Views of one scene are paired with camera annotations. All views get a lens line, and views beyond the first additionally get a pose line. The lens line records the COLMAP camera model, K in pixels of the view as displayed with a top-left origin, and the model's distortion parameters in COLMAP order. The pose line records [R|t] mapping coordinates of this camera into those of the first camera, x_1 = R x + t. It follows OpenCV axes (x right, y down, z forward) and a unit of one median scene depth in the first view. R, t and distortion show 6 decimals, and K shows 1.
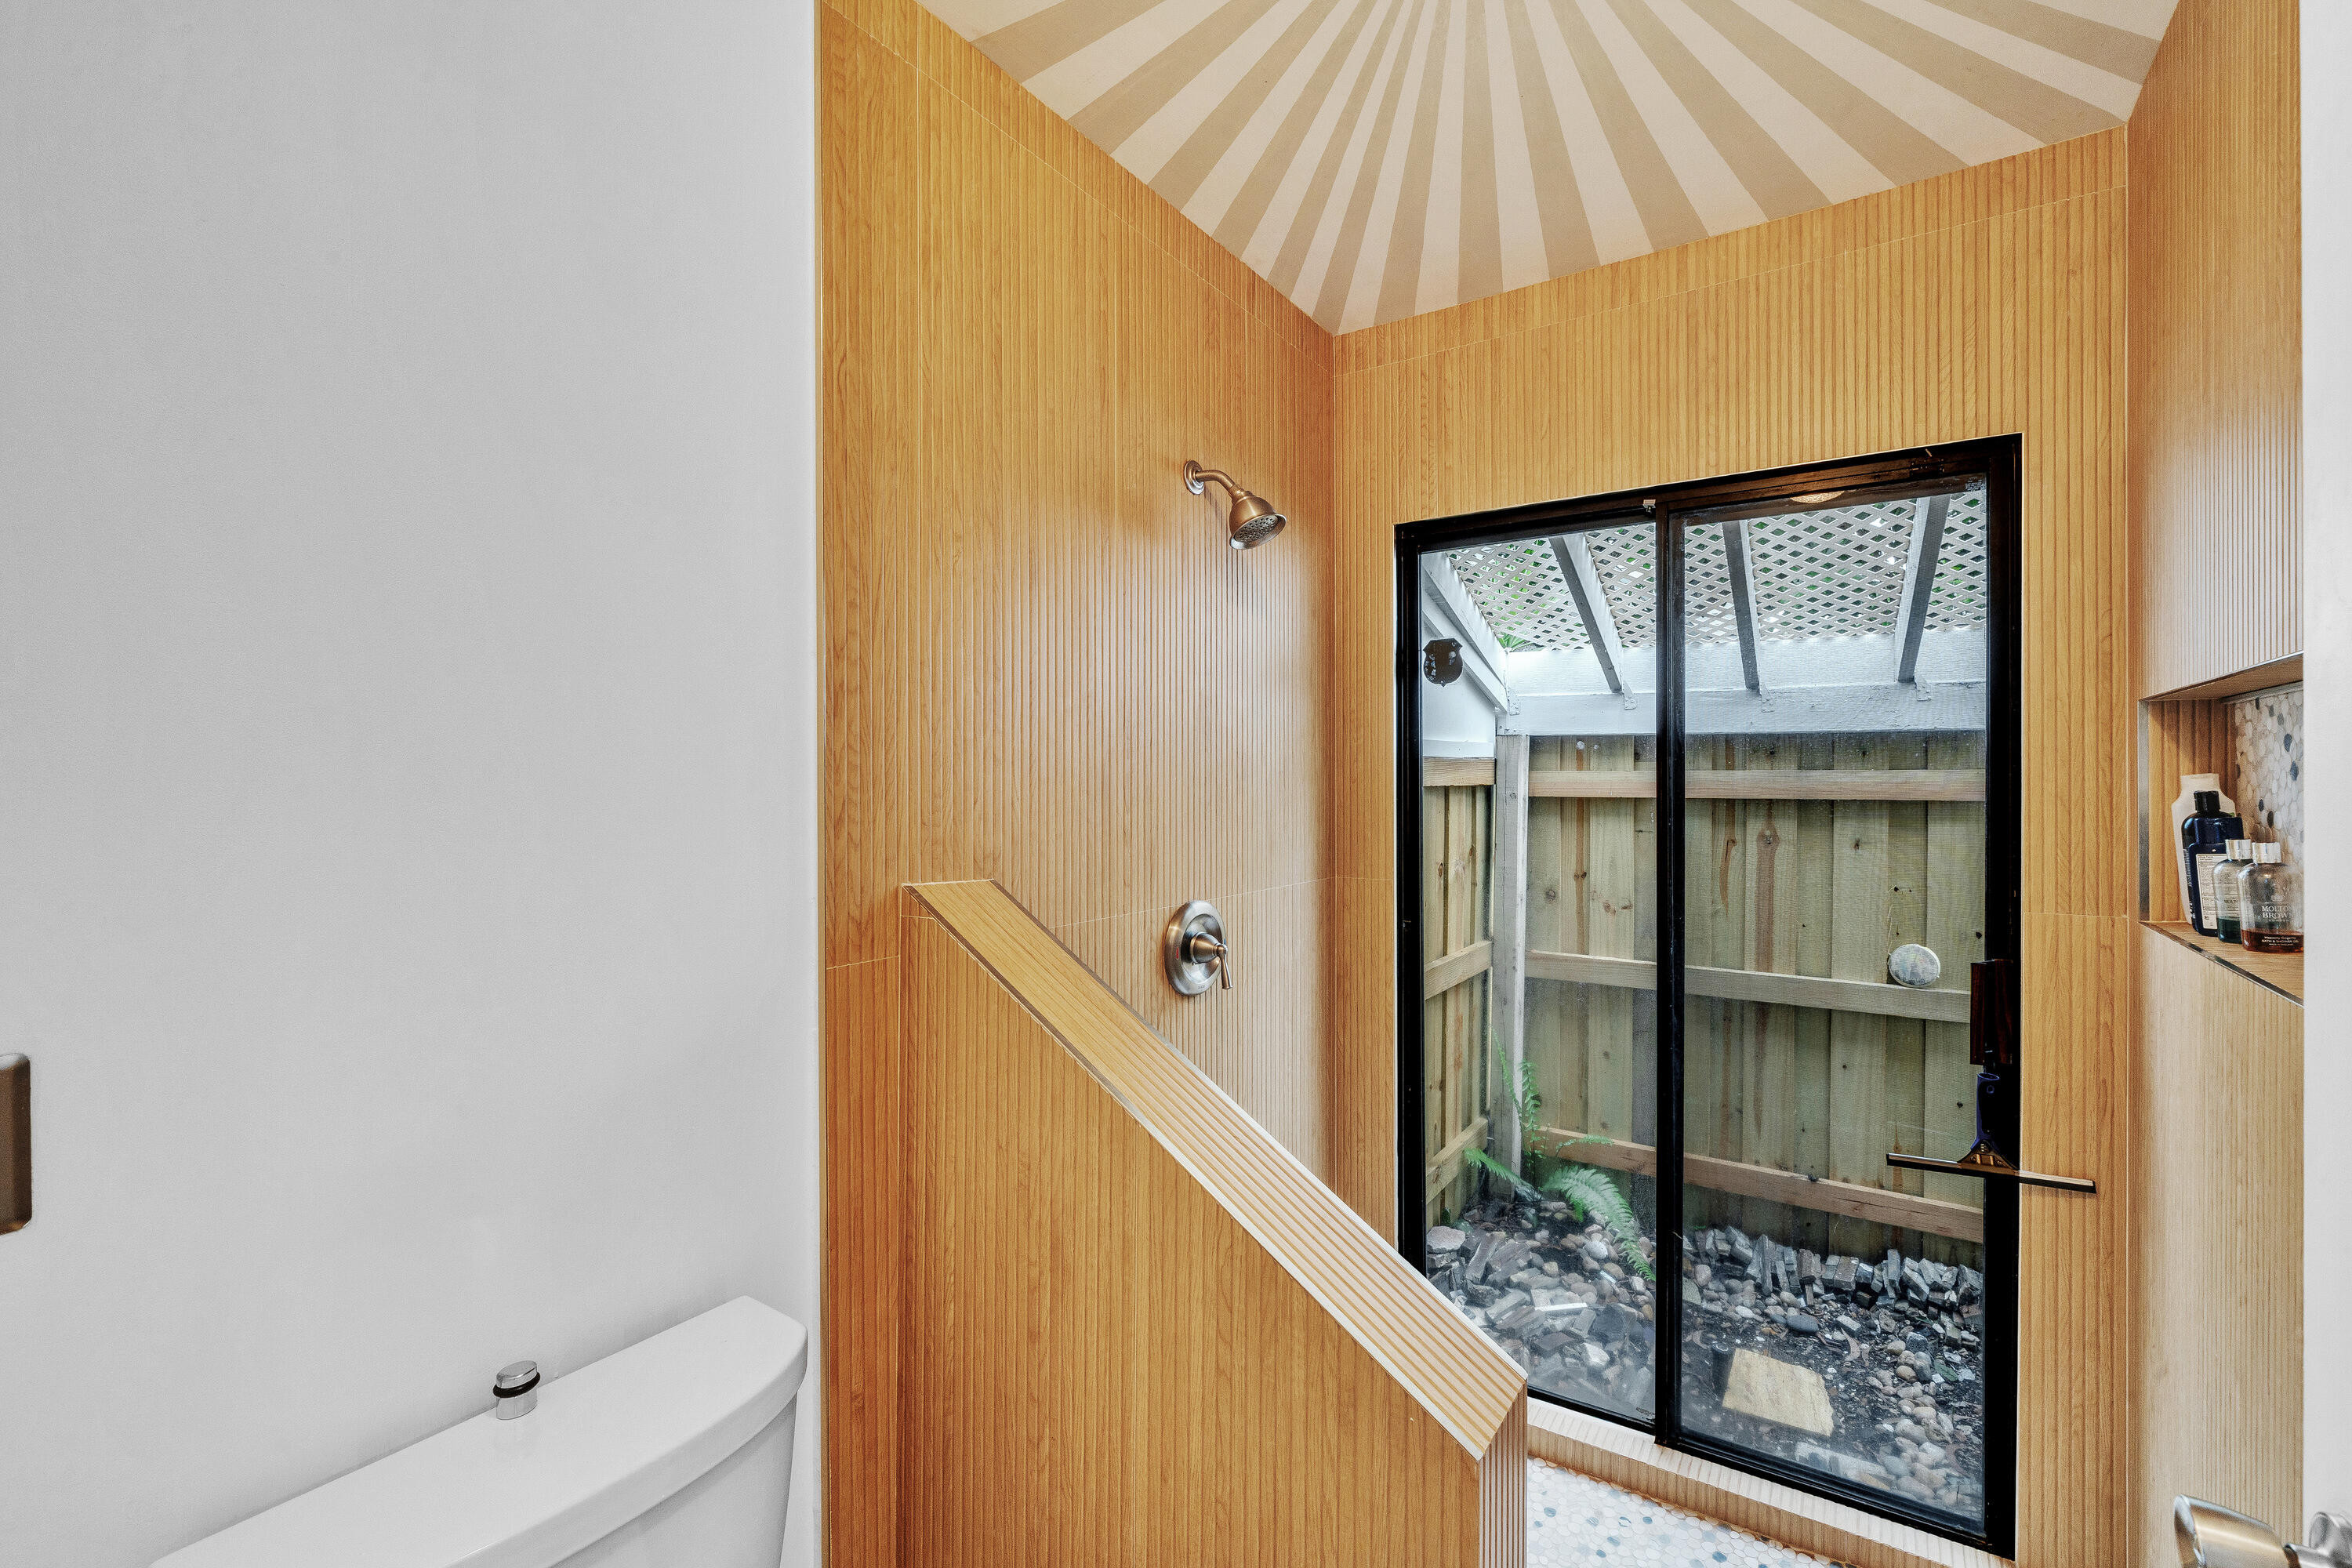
lens RADIAL K [[1081.6, 0, 1188.4], [0, 1081.6, 783.6], [0, 0, 1]] dist [-0.001500, -0.000635]
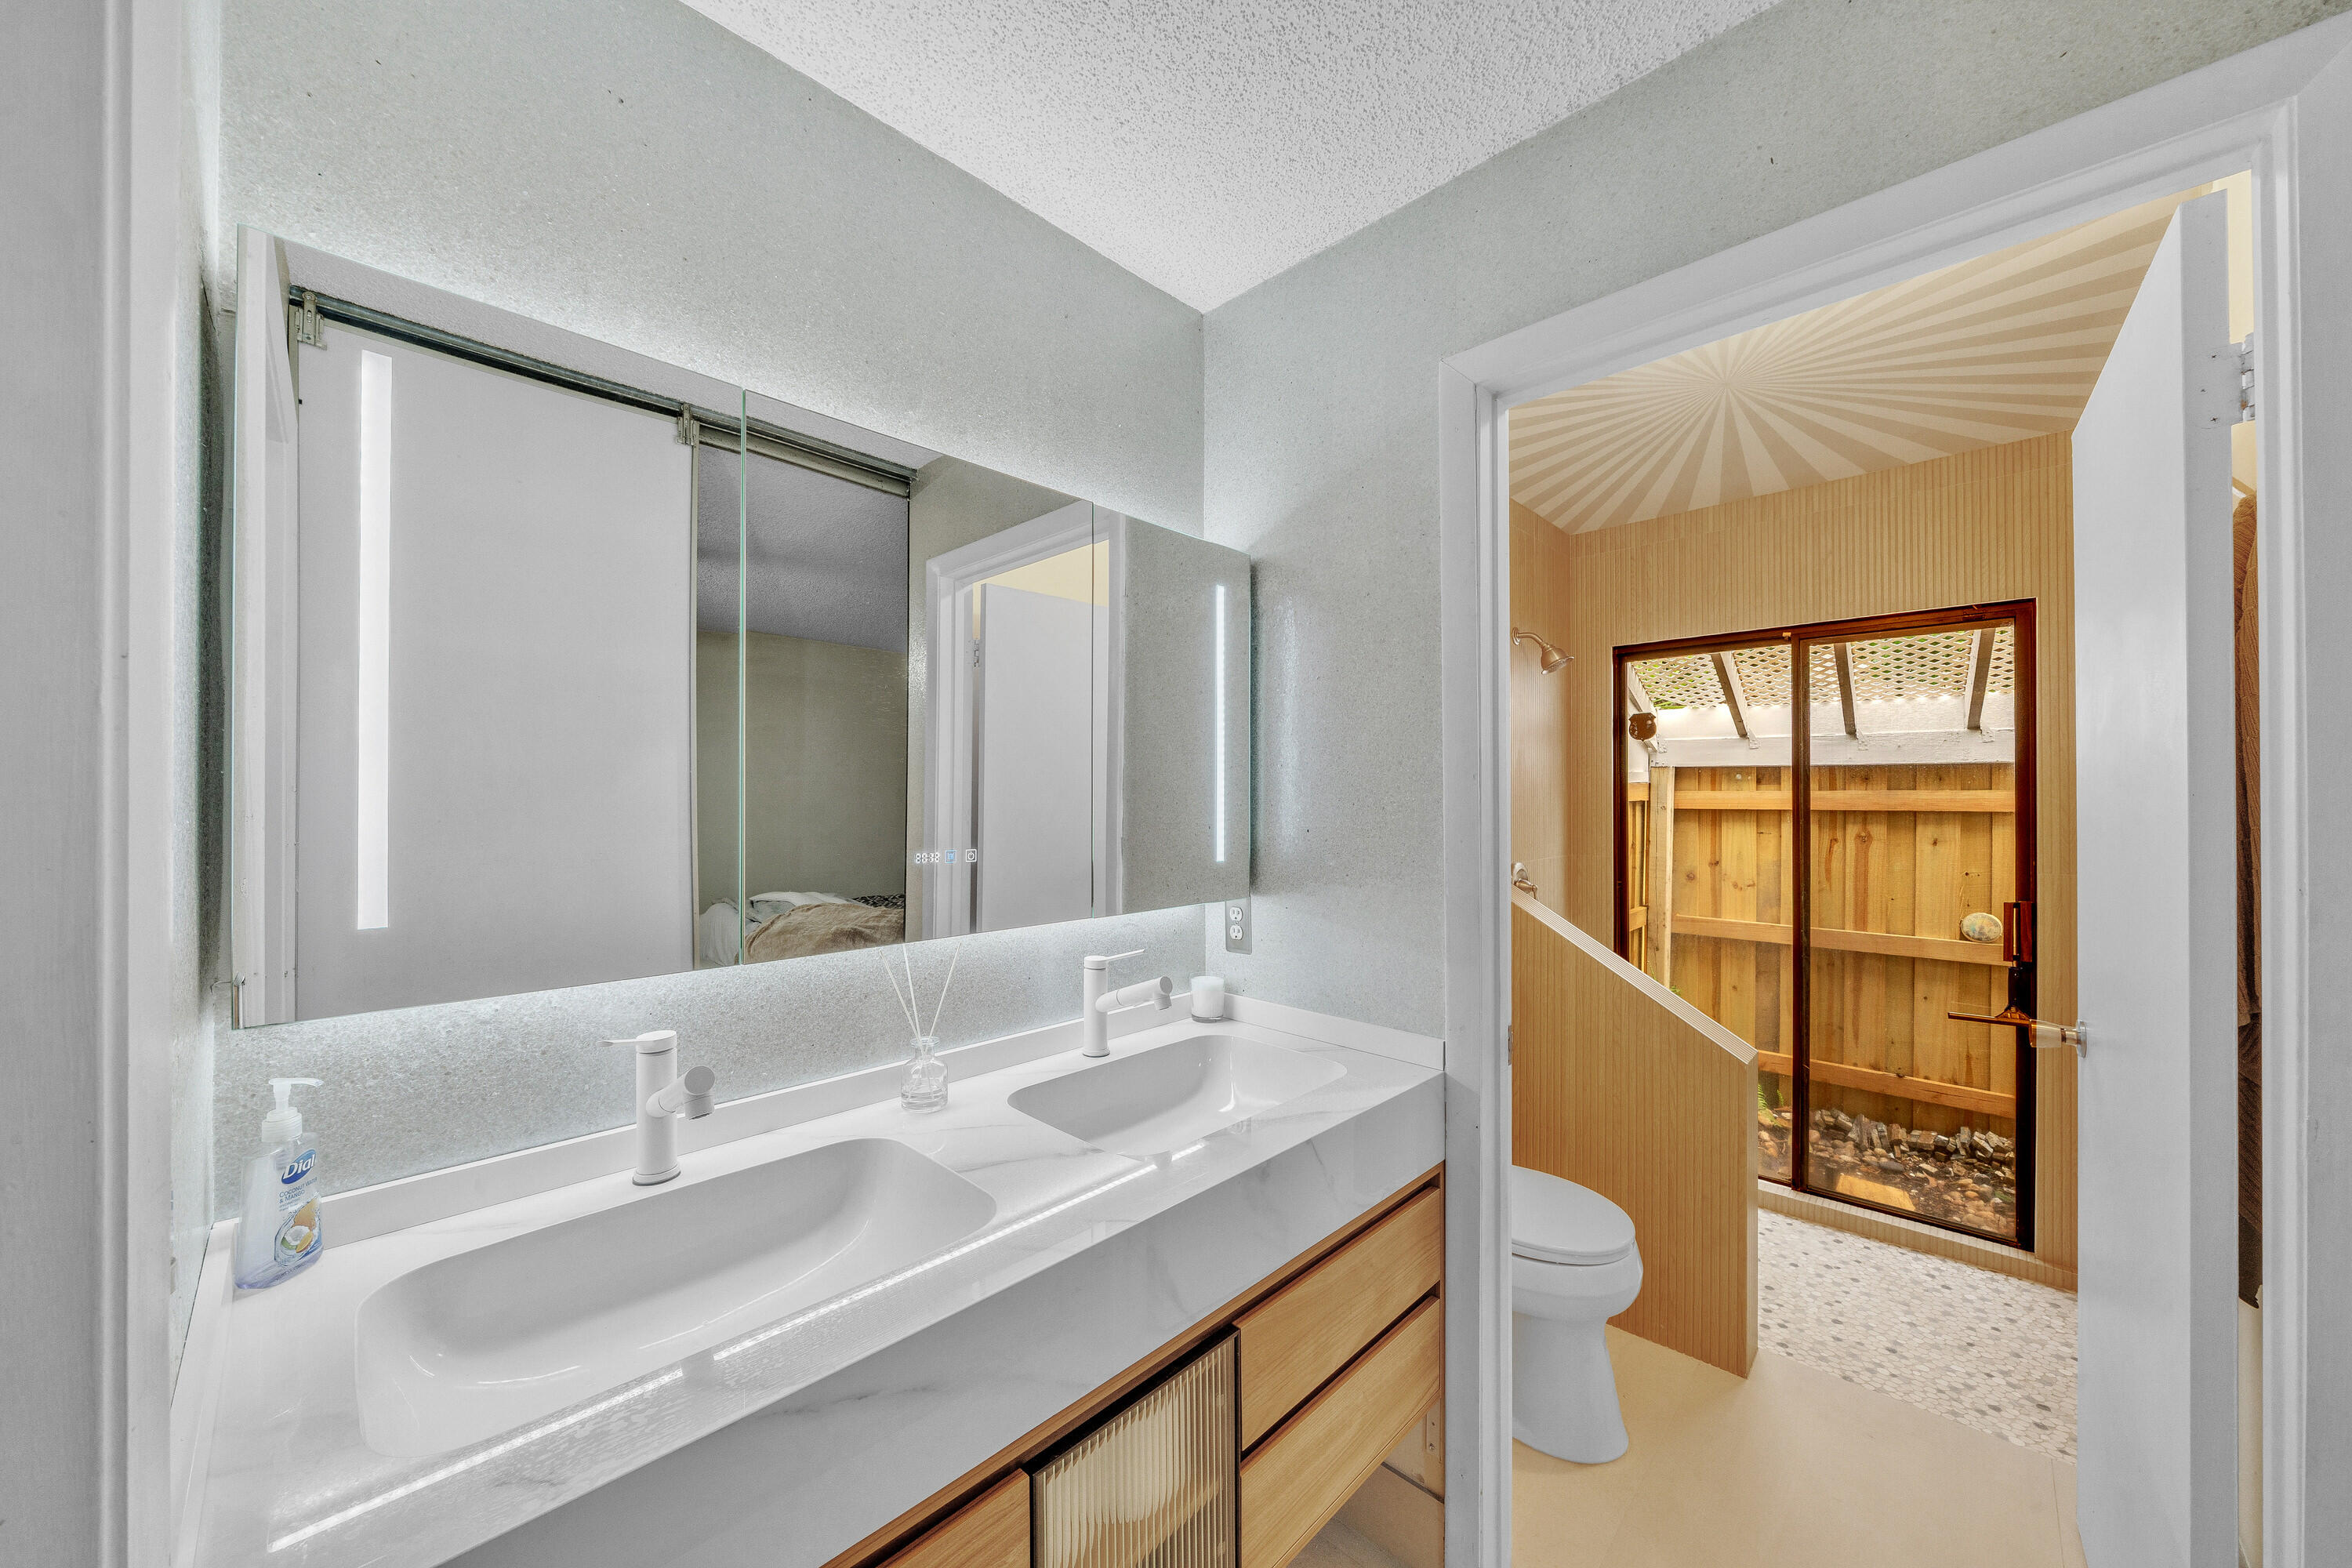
lens RADIAL K [[824.3, 0, 1172.6], [0, 824.3, 798.3], [0, 0, 1]] dist [-0.002643, 0.000174]
pose [[0.979863, -0.001177, -0.199668, -0.162619], [0.000724, 0.999997, -0.002344, 0.000264], [0.199670, 0.002152, 0.979861, -0.285568]]
